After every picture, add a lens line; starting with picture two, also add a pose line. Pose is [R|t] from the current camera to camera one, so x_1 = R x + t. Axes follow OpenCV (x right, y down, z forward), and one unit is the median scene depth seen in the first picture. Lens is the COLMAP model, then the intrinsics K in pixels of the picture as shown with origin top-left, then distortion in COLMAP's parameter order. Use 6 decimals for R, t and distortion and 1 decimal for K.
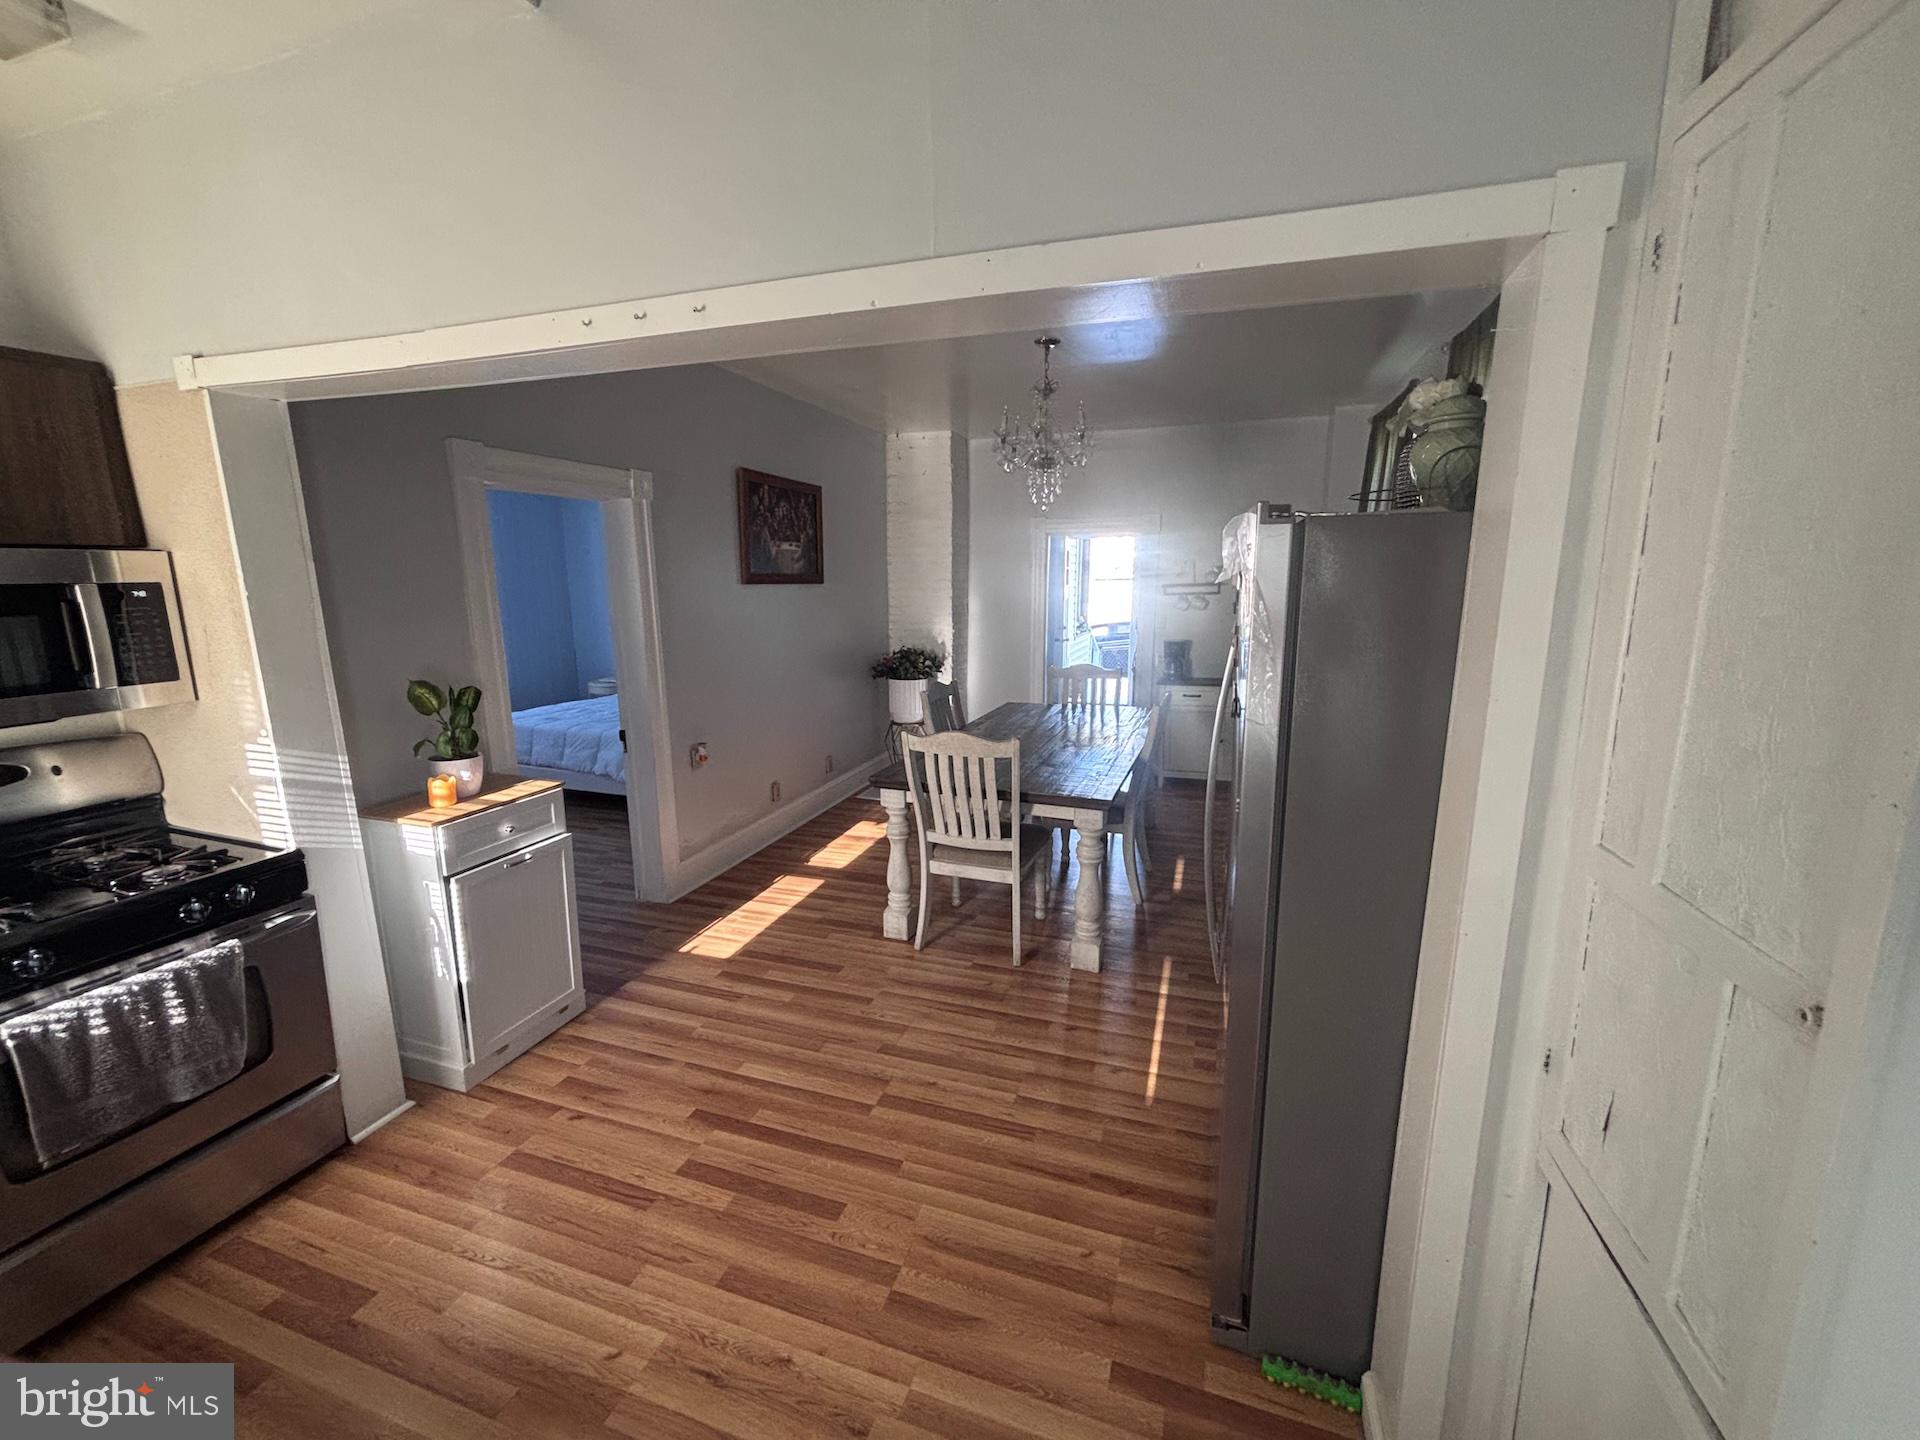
lens RADIAL K [[774.6, 0, 961.3], [0, 774.6, 720.2], [0, 0, 1]] dist [0.000036, -0.000245]
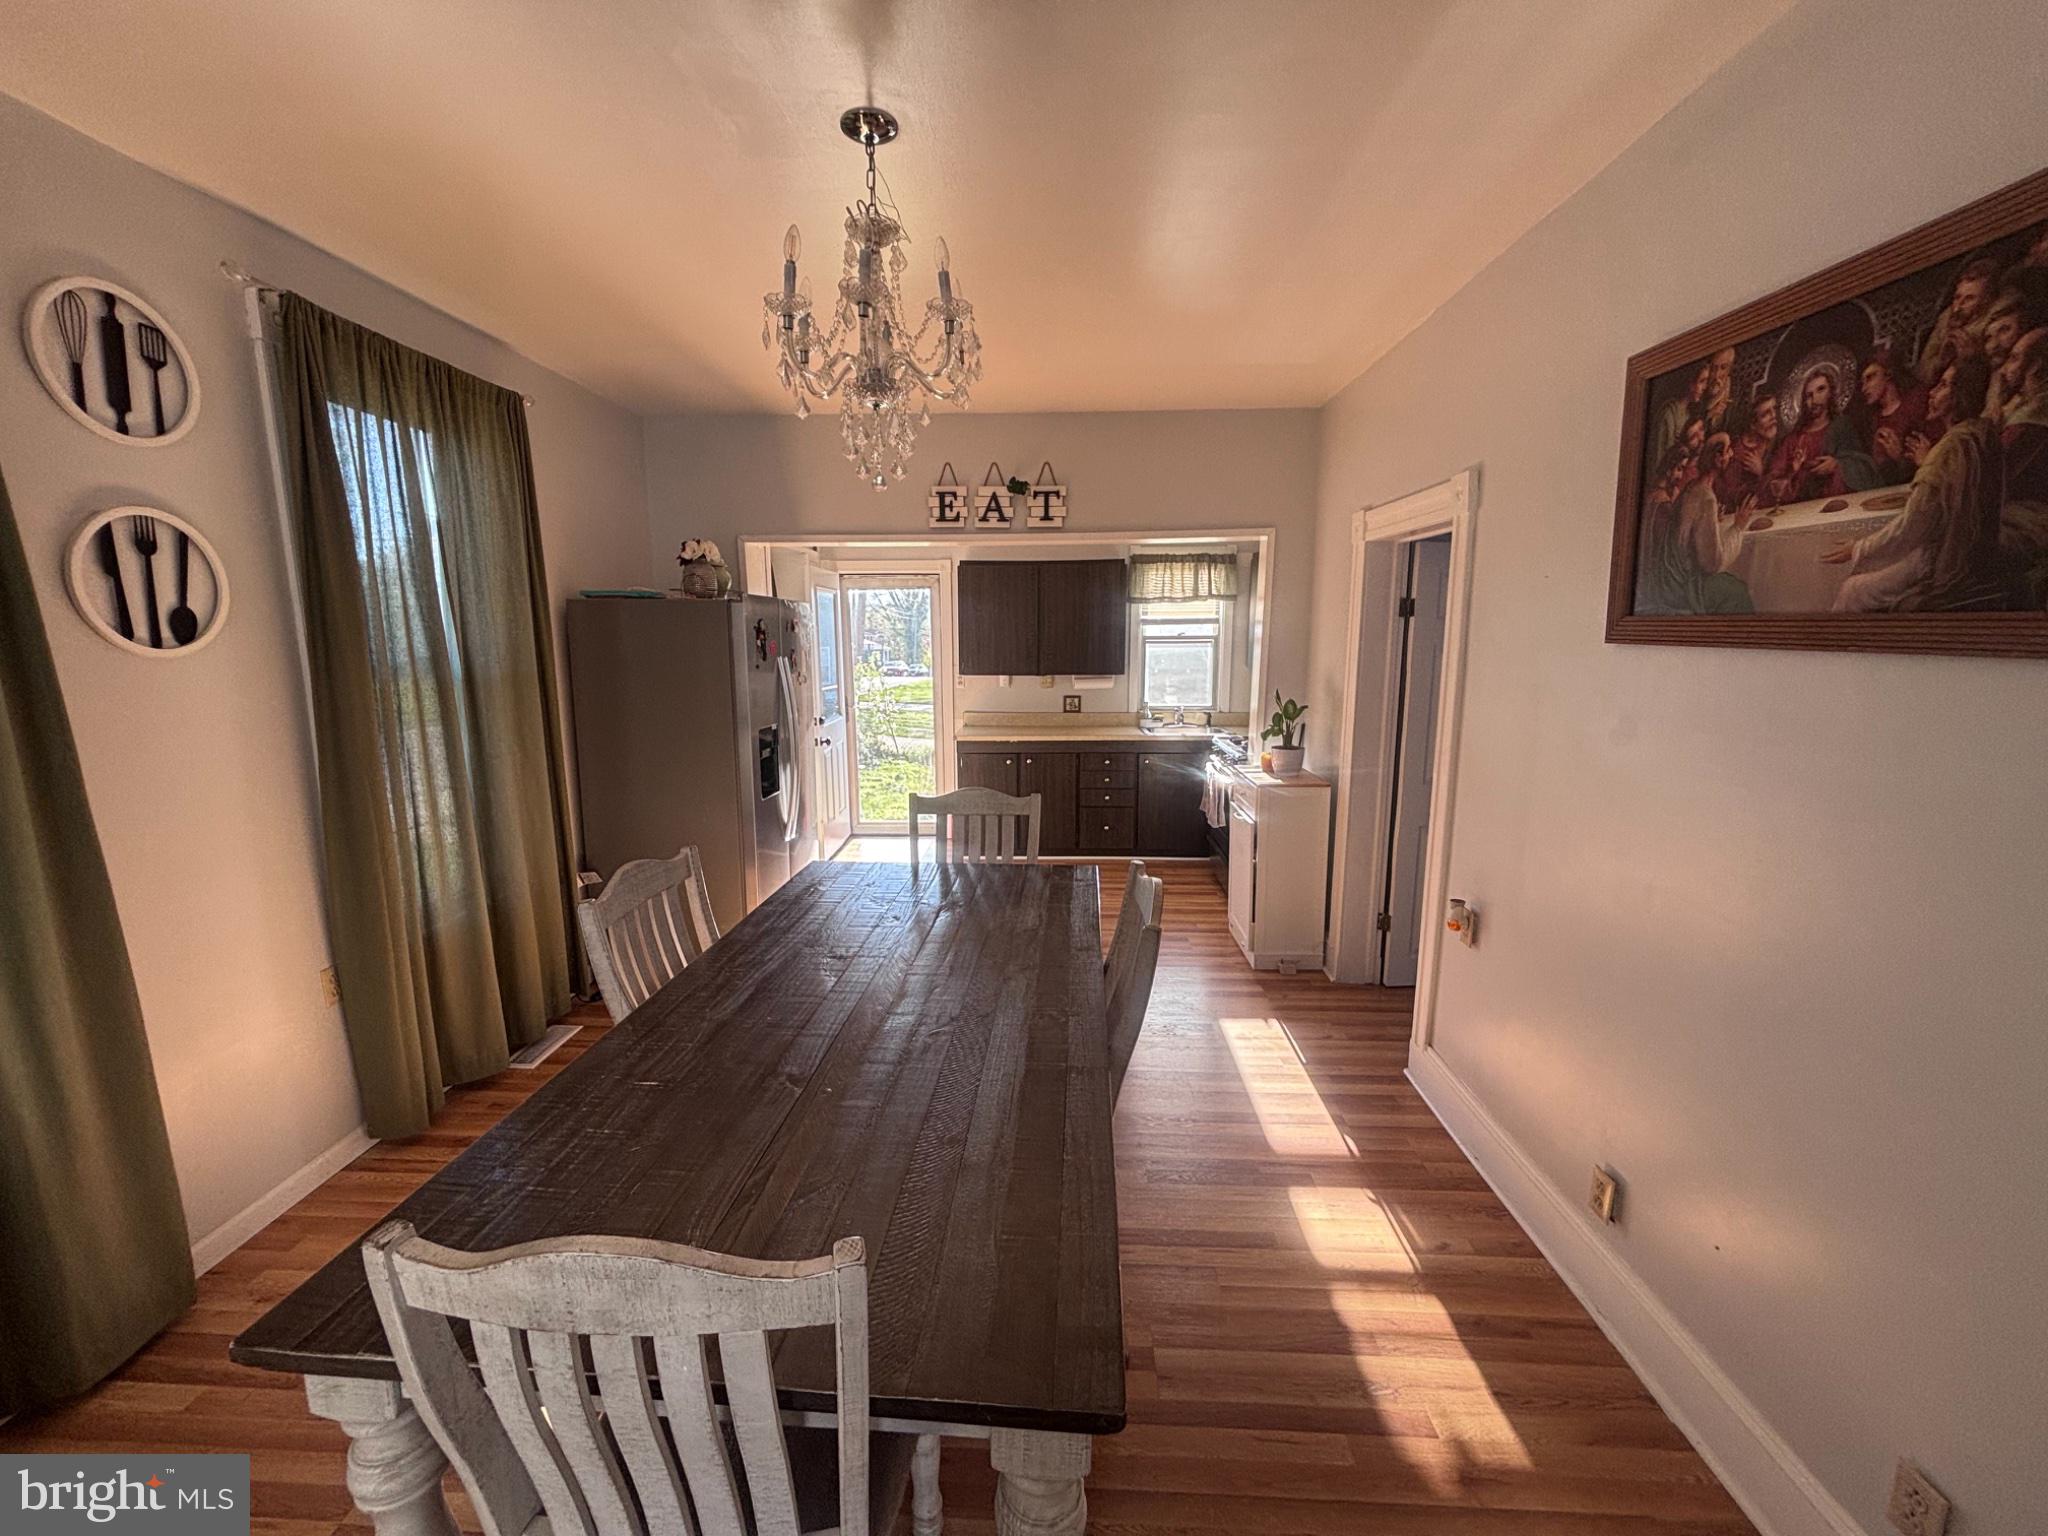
lens RADIAL K [[826.3, 0, 1018.1], [0, 826.3, 767.3], [0, 0, 1]] dist [0.000036, -0.000245]
pose [[-0.963867, 0.046283, -0.262334, 0.139776], [-0.046547, 0.940377, 0.336934, -0.233722], [0.262287, 0.336970, -0.904244, 1.265351]]
